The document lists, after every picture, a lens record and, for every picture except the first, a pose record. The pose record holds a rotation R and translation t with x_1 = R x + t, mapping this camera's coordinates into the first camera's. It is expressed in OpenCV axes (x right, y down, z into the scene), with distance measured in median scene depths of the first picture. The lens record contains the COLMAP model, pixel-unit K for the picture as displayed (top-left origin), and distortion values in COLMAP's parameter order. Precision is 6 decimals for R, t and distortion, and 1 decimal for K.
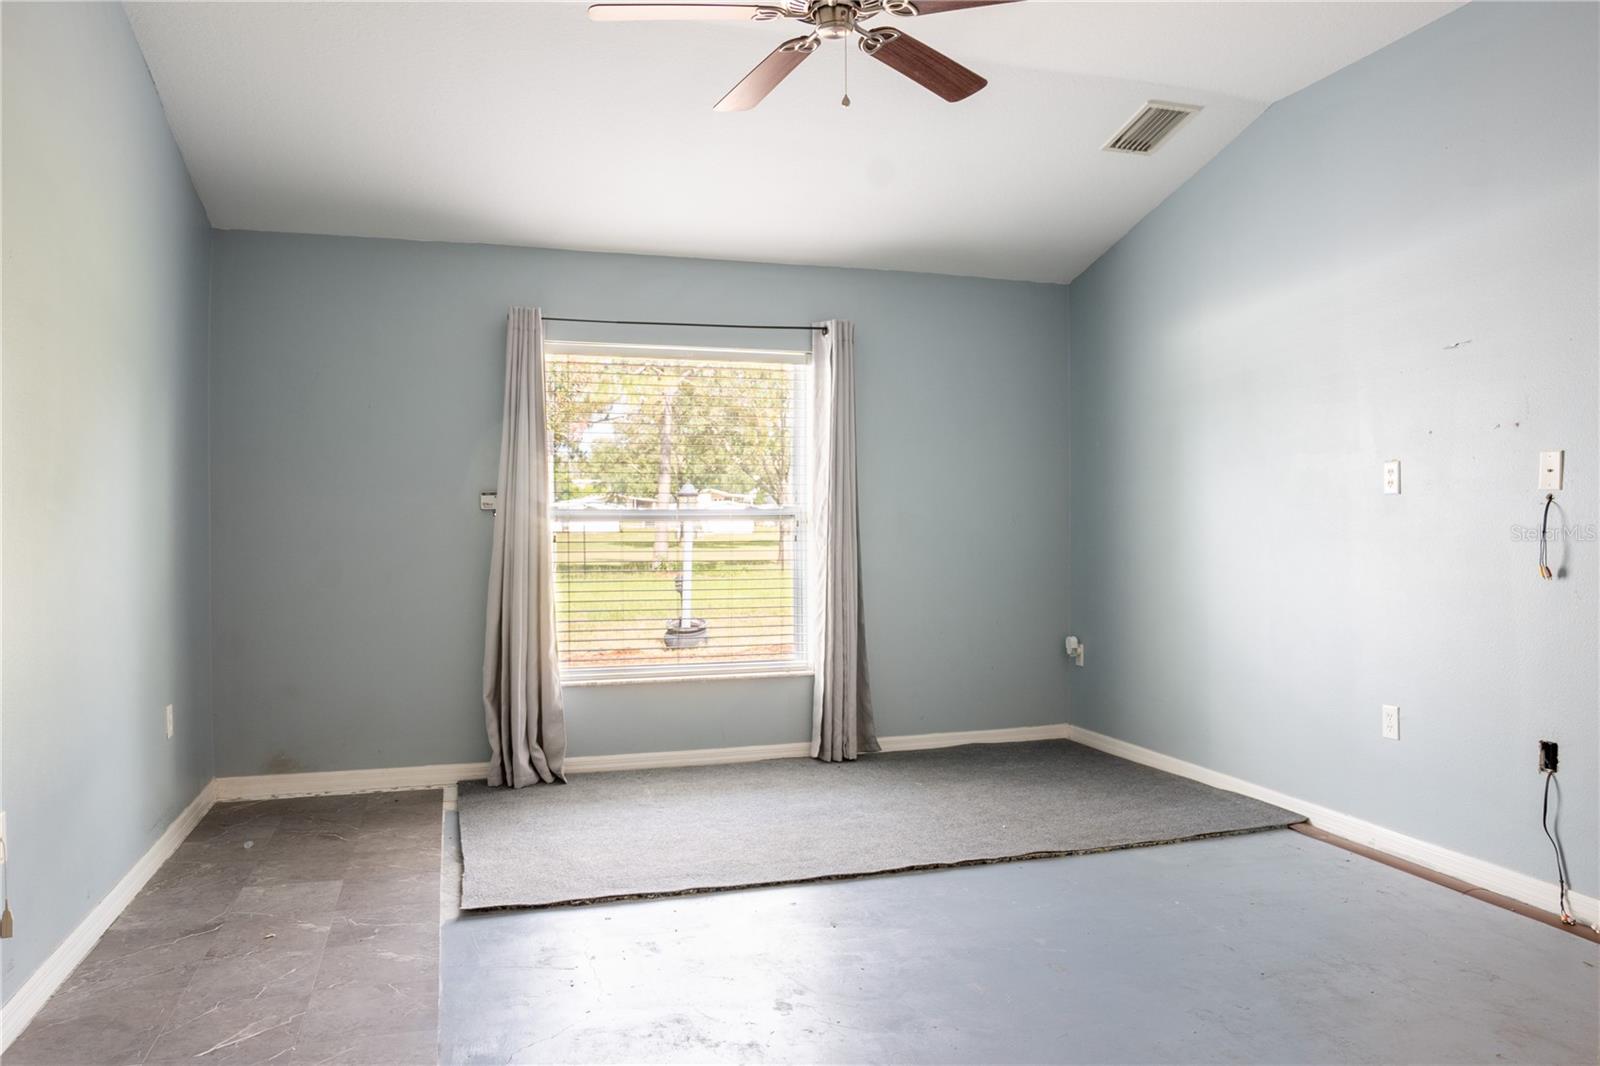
lens RADIAL K [[1119.8, 0, 803.6], [0, 1119.8, 536.5], [0, 0, 1]] dist [-0.074989, 0.040606]
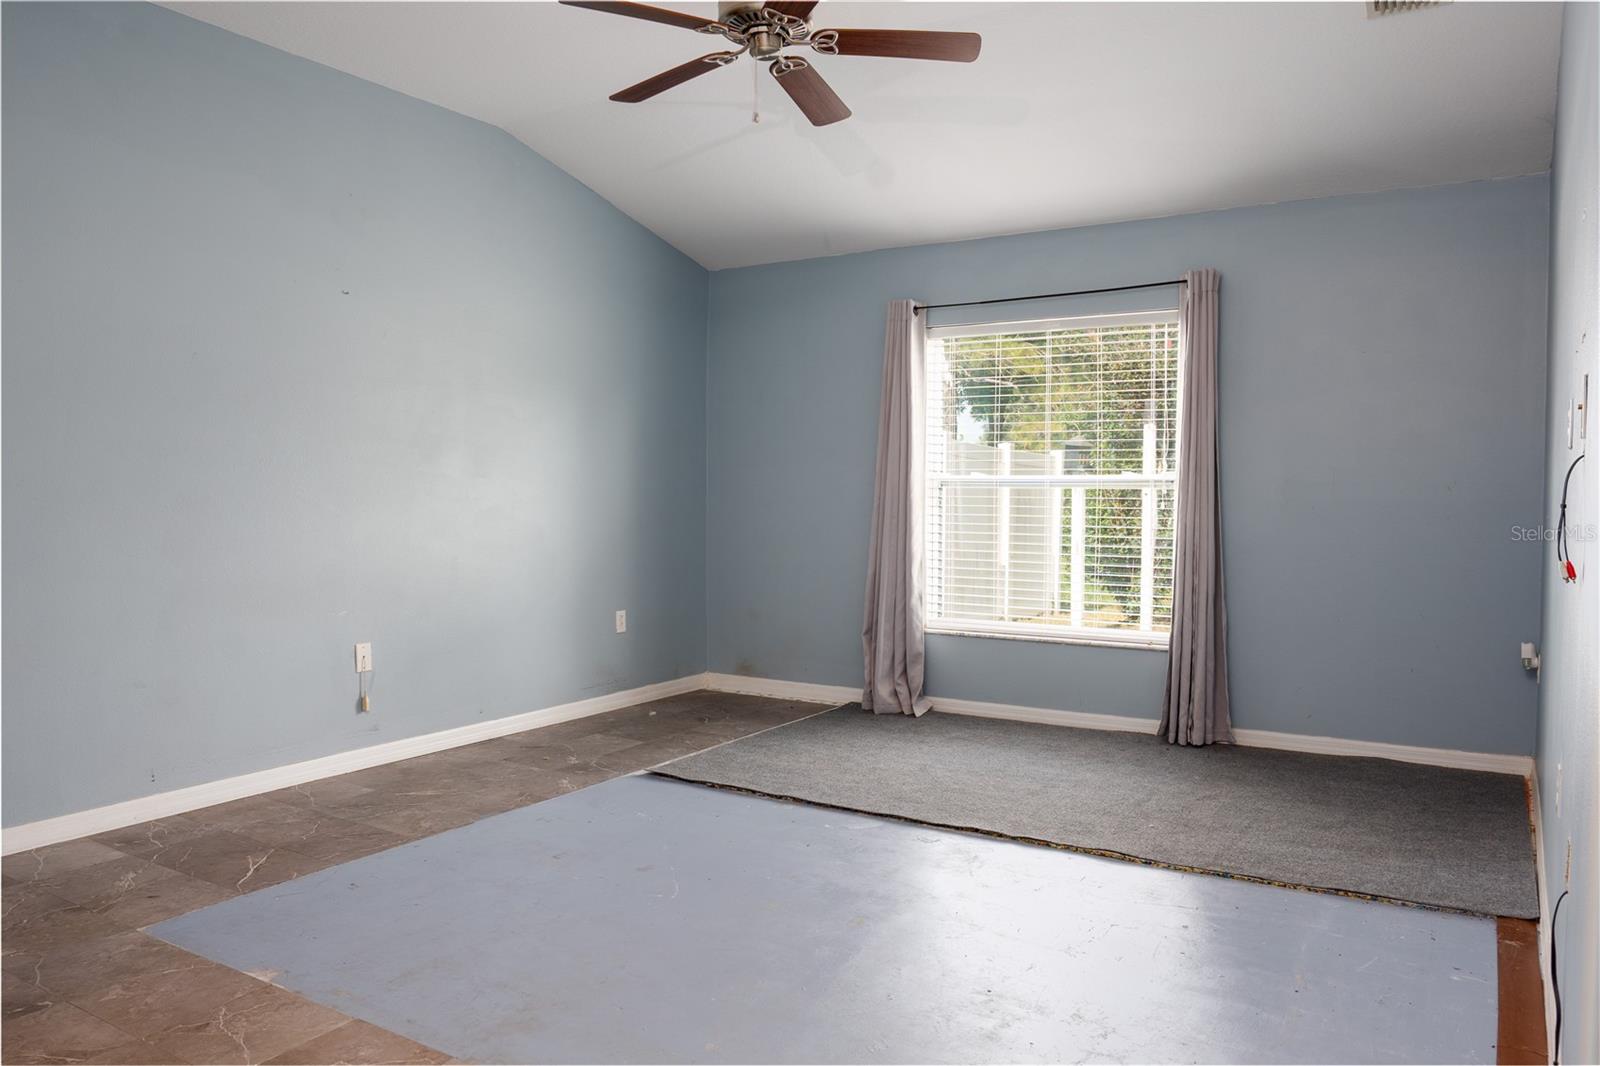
lens RADIAL K [[1119.8, 0, 803.6], [0, 1119.8, 536.5], [0, 0, 1]] dist [-0.074989, 0.040606]
pose [[0.646868, 0.035866, -0.761758, 0.574761], [-0.013705, 0.999279, 0.035411, -0.002004], [0.762479, -0.012466, 0.646893, 0.173862]]
